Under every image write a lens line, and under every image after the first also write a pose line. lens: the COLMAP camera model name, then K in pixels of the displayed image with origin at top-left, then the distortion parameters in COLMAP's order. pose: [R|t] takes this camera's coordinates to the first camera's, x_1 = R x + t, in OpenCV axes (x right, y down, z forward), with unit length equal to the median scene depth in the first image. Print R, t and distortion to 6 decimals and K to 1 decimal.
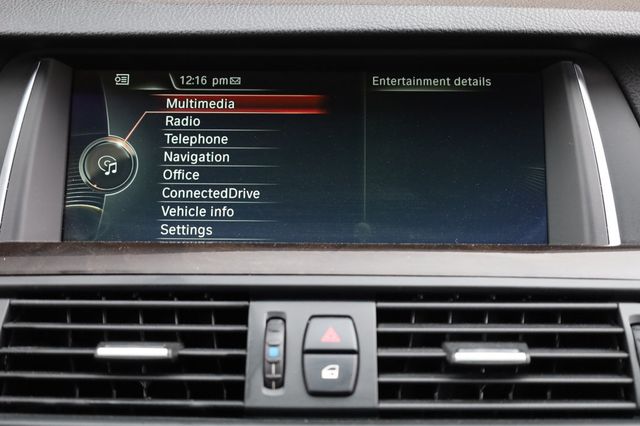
lens RADIAL K [[938.0, 0, 320.0], [0, 938.0, 213.0], [0, 0, 1]] dist [-0.013296, -0.026112]
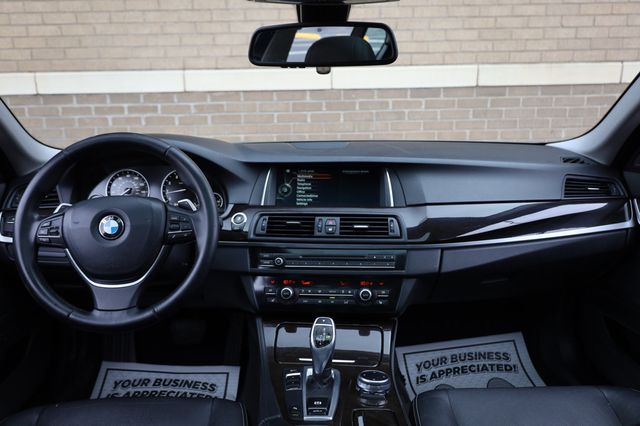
lens RADIAL K [[497.1, 0, 320.0], [0, 497.1, 213.0], [0, 0, 1]] dist [-0.004499, -0.002822]
pose [[0.997213, 0.004195, -0.074492, 0.153042], [-0.004205, 0.999991, 0.000022, 0.075321], [0.074491, 0.000291, 0.997222, -1.702257]]
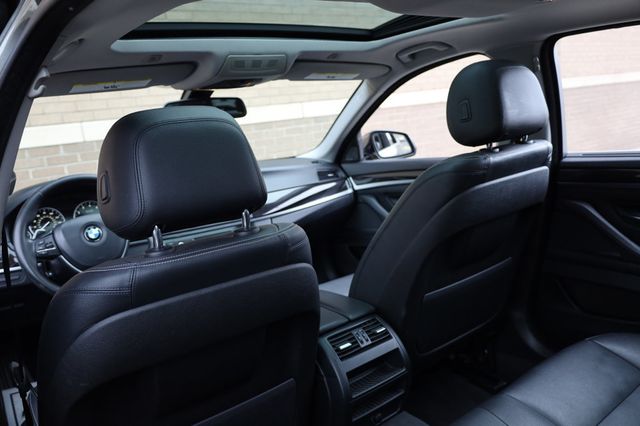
lens RADIAL K [[522.2, 0, 320.0], [0, 522.2, 213.0], [0, 0, 1]] dist [0.000566, -0.001427]
pose [[0.853299, -0.178320, 0.489982, -1.346364], [0.218855, 0.975407, -0.026153, 0.435746], [-0.473268, 0.129551, 0.871340, -3.427953]]
